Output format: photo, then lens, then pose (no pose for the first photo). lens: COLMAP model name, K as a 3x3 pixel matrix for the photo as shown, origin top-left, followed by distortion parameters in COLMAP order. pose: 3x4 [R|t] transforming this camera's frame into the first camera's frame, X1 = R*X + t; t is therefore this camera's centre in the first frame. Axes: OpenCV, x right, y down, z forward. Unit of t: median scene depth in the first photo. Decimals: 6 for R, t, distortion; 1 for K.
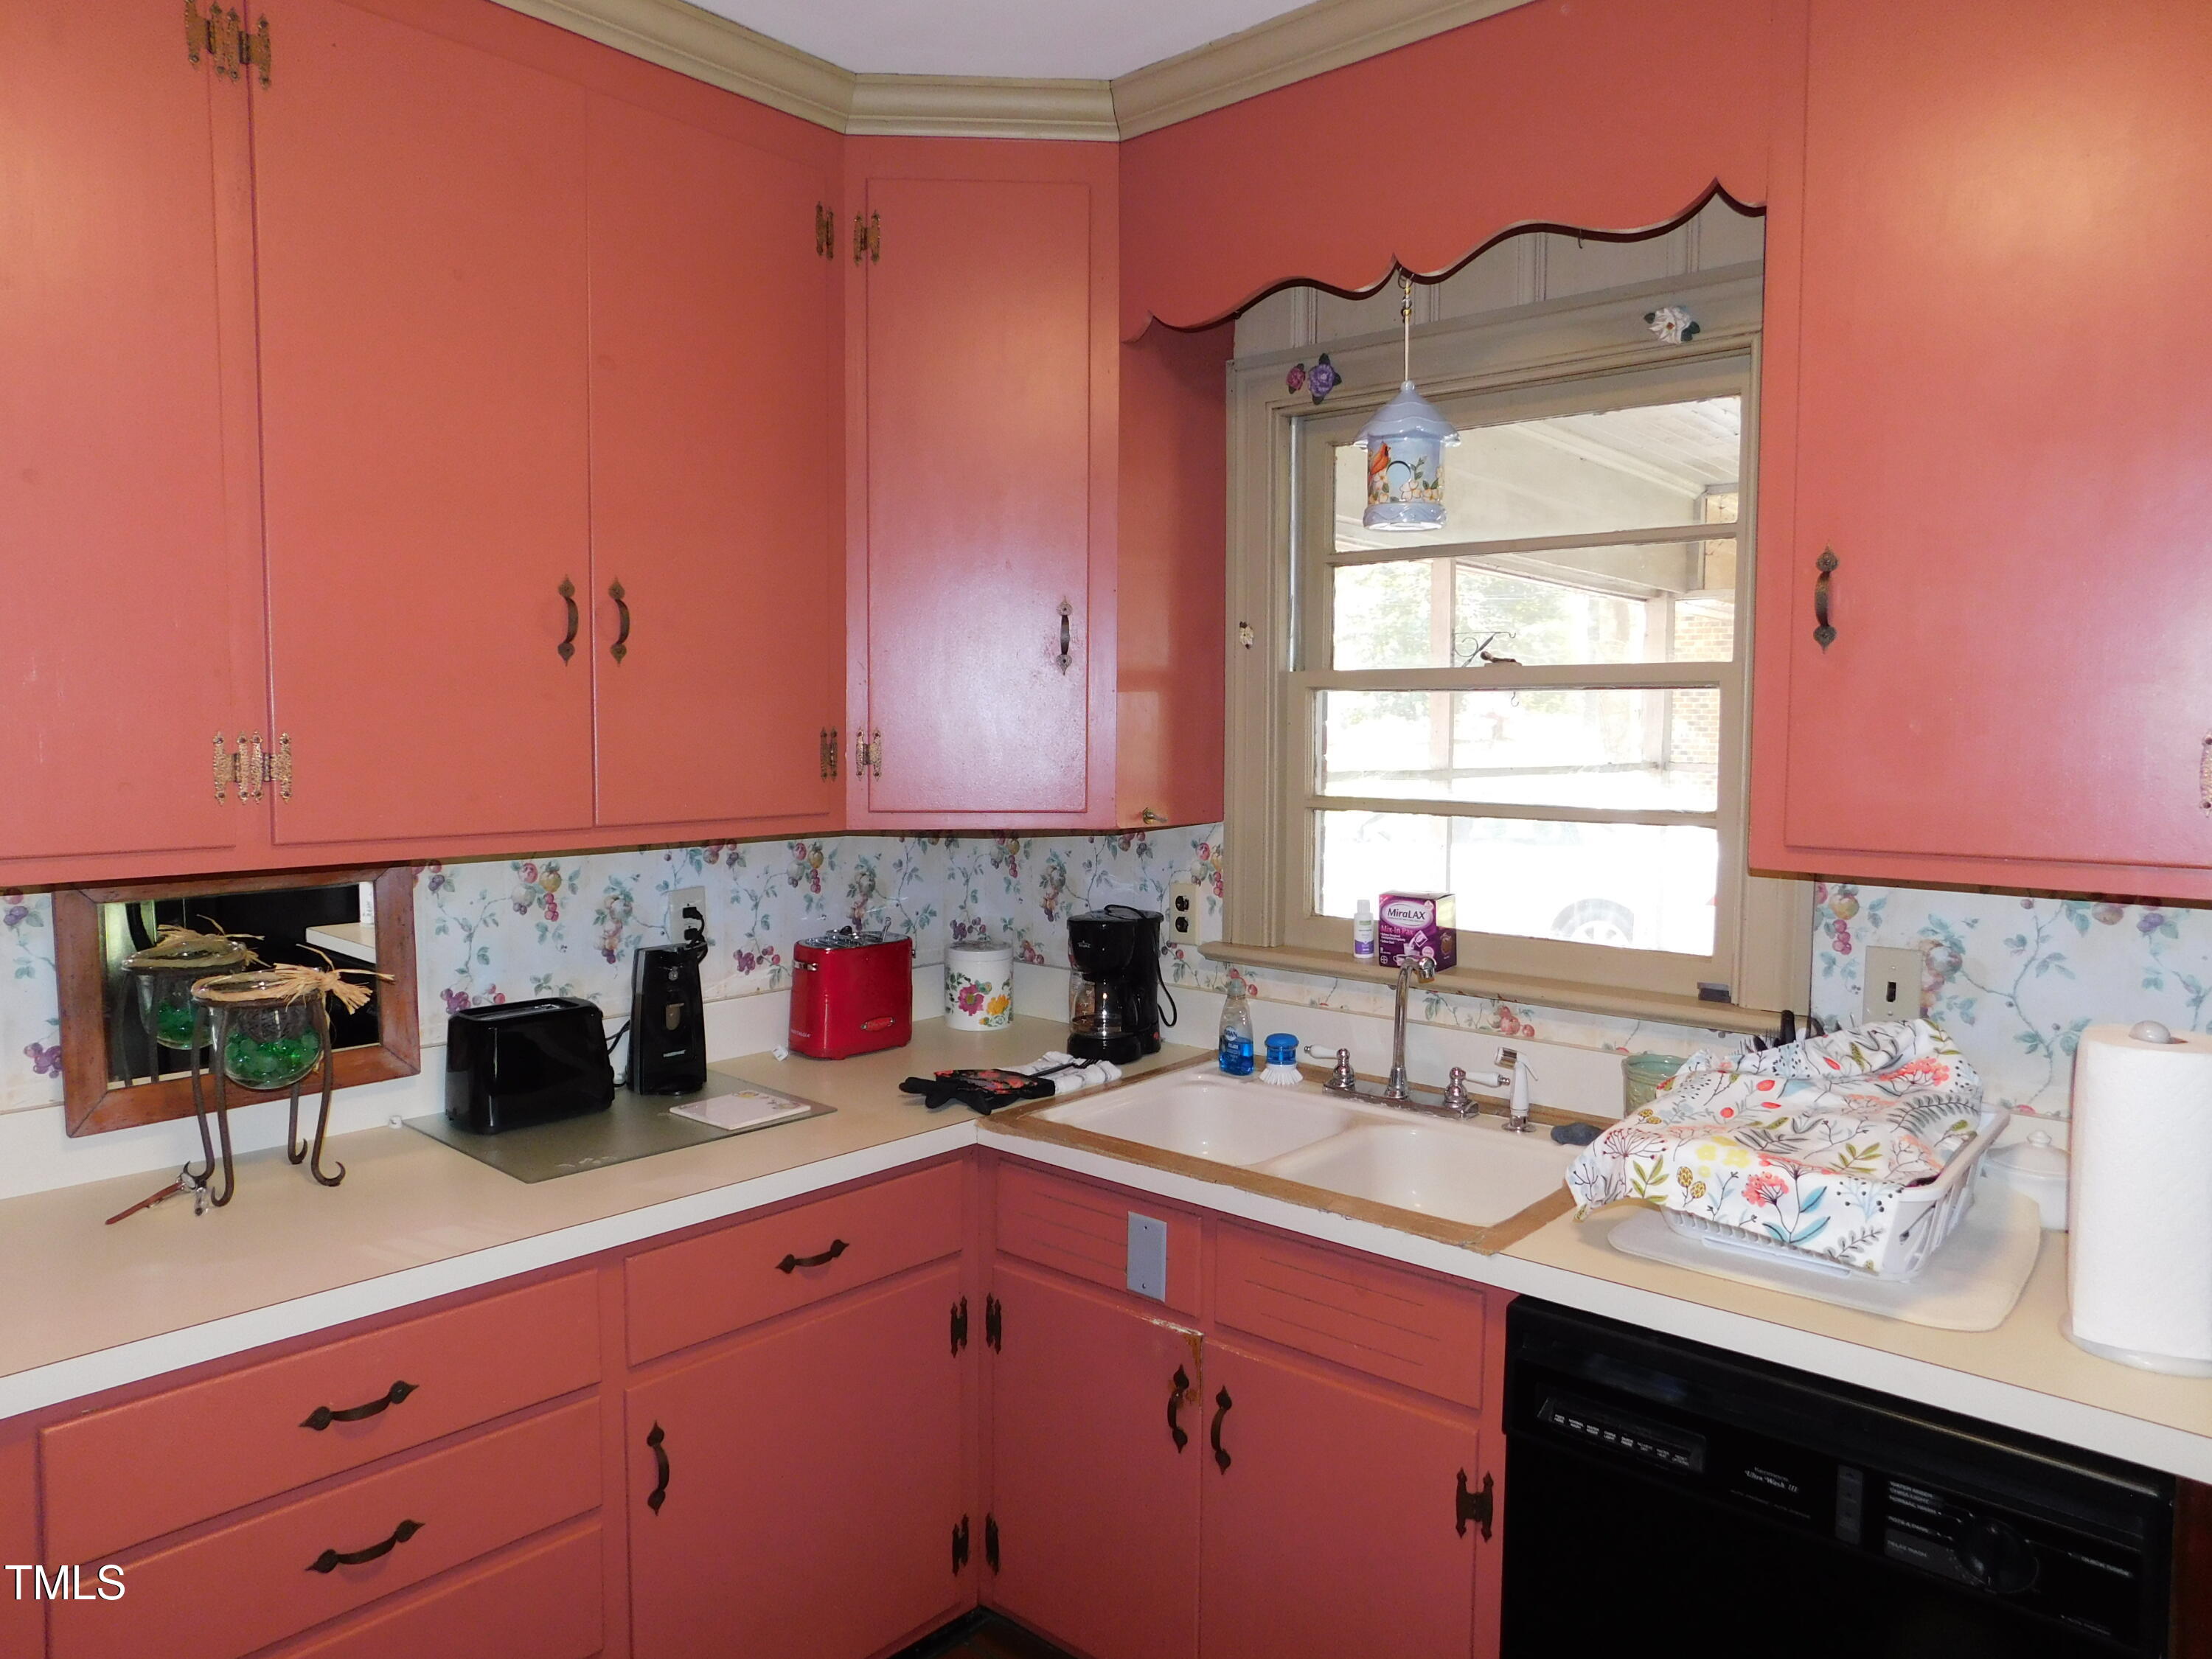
lens RADIAL K [[1471.8, 0, 1099.0], [0, 1471.8, 854.5], [0, 0, 1]] dist [-0.067402, 0.072570]
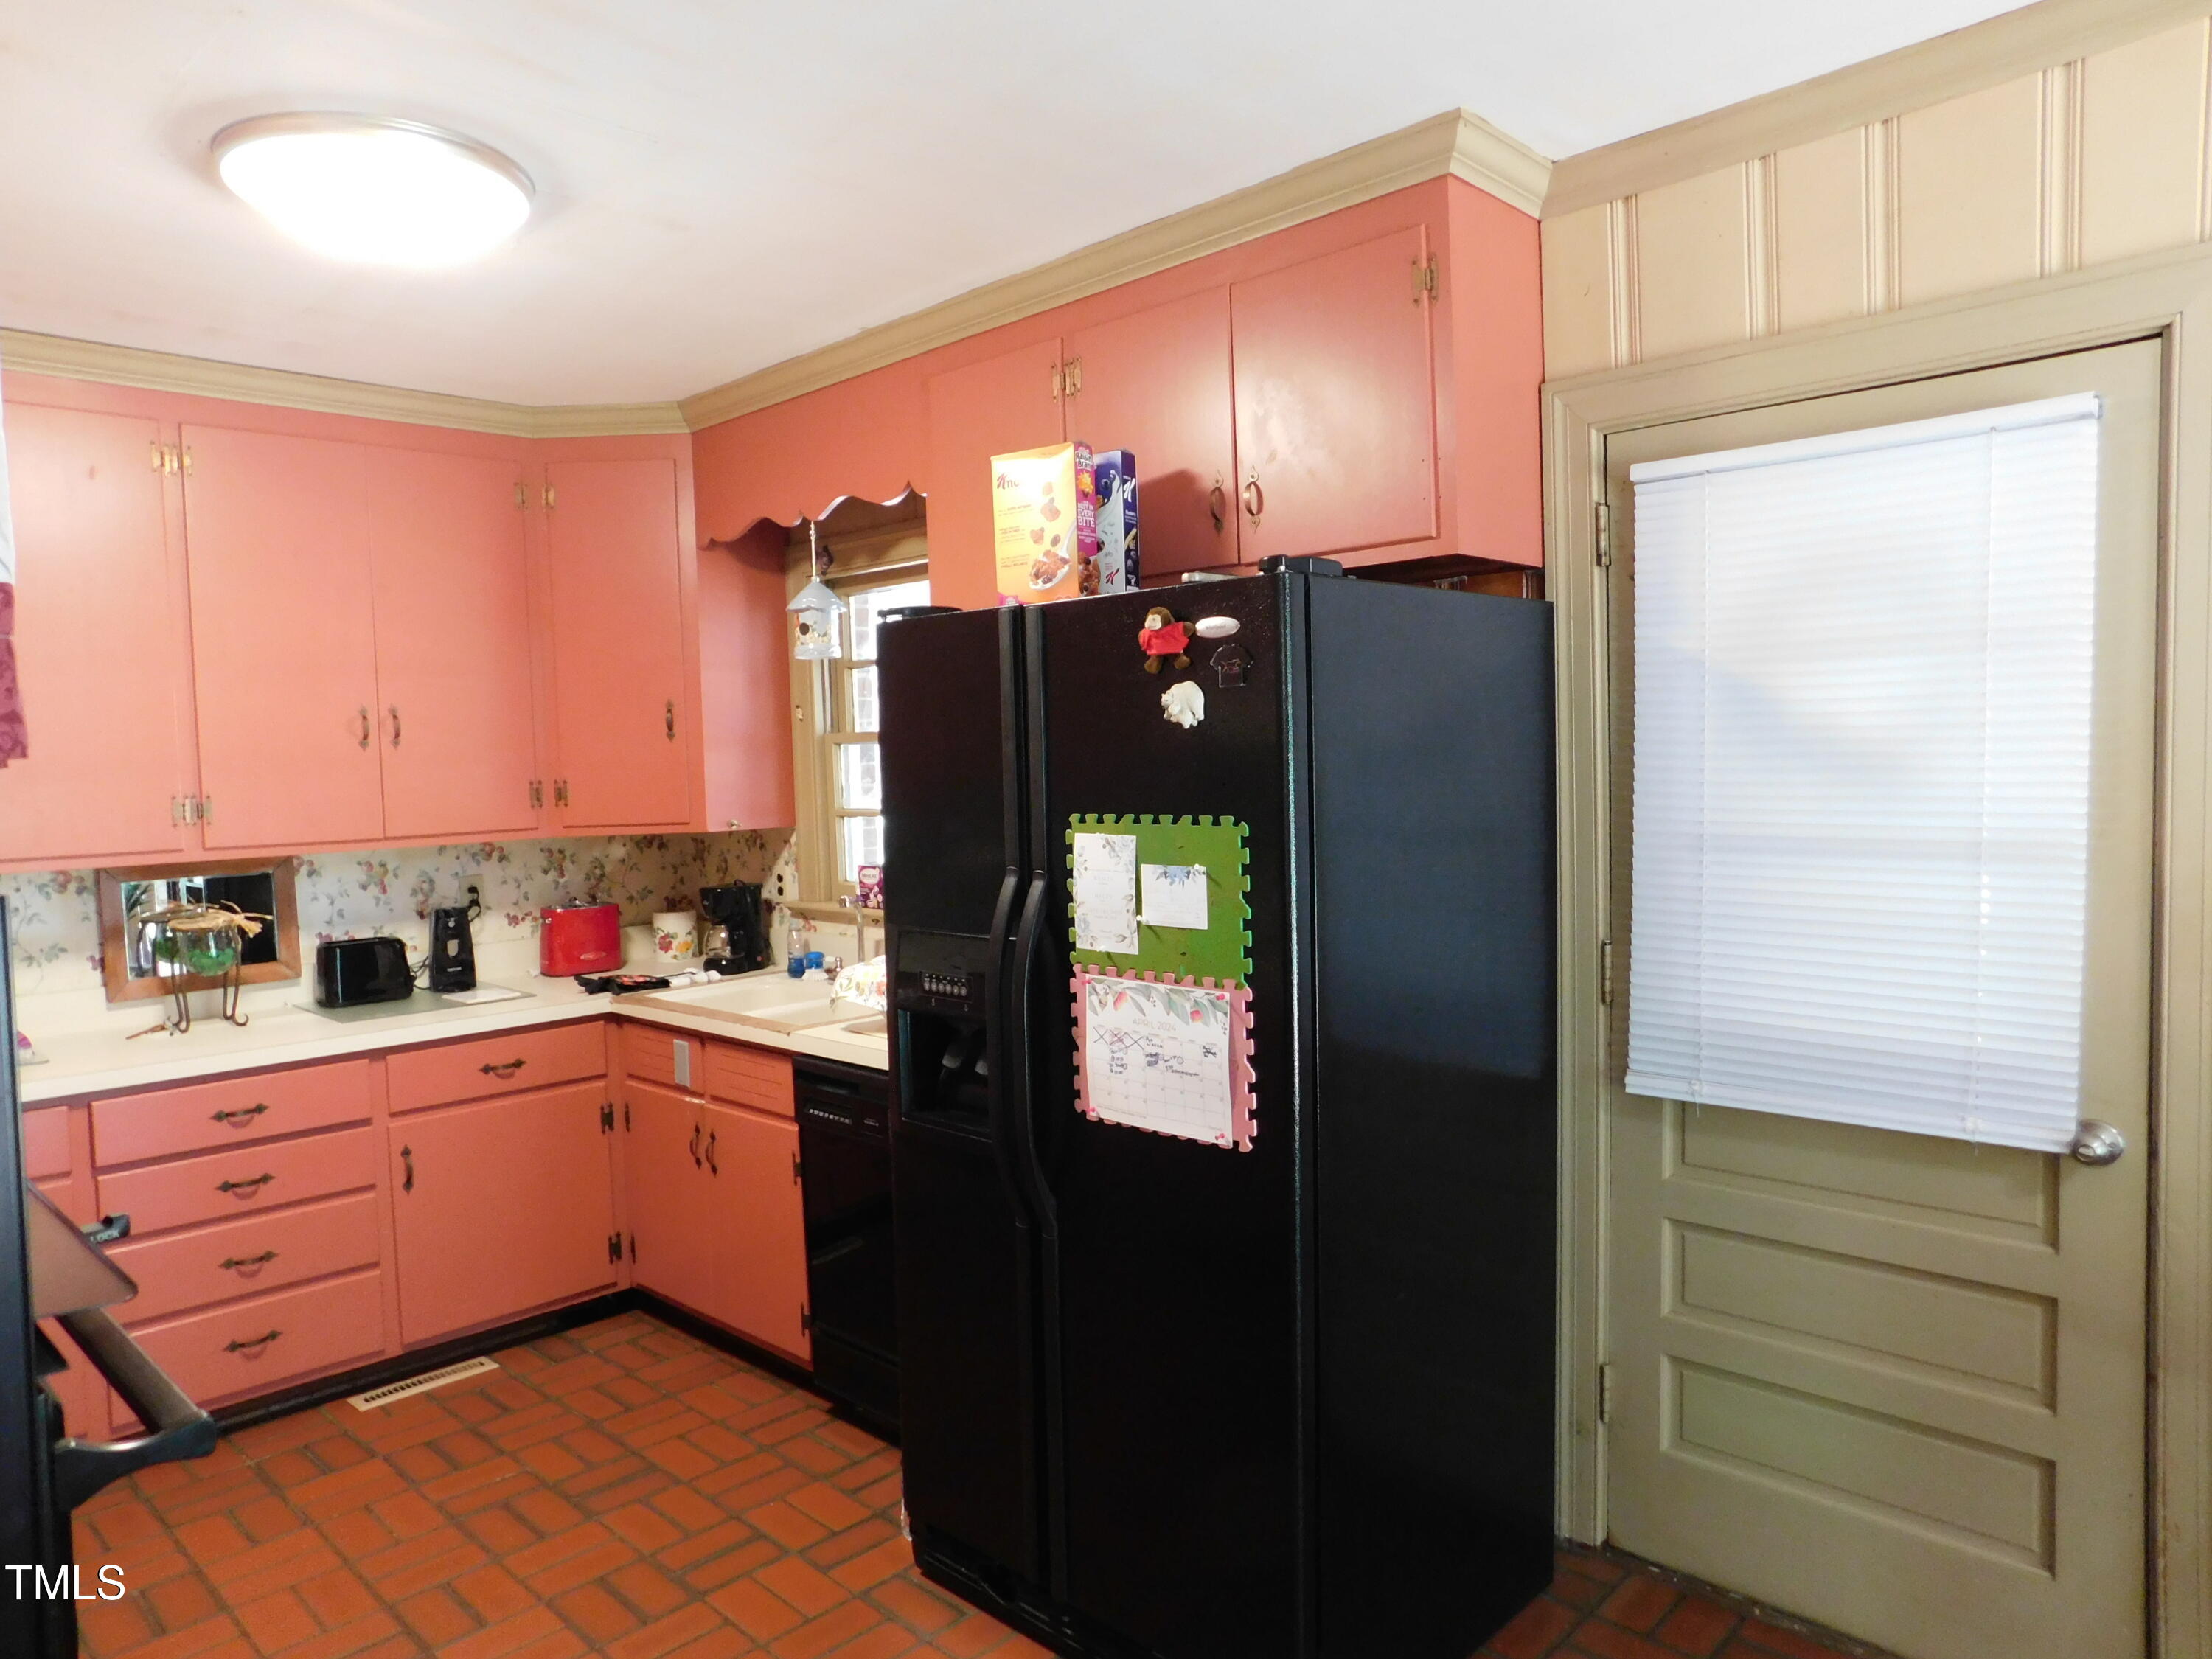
lens RADIAL K [[1471.8, 0, 1099.0], [0, 1471.8, 854.5], [0, 0, 1]] dist [-0.067402, 0.072570]
pose [[0.998208, -0.031848, -0.050659, 0.580831], [0.030783, 0.999291, -0.021666, 0.062973], [0.051314, 0.020068, 0.998481, -0.708229]]
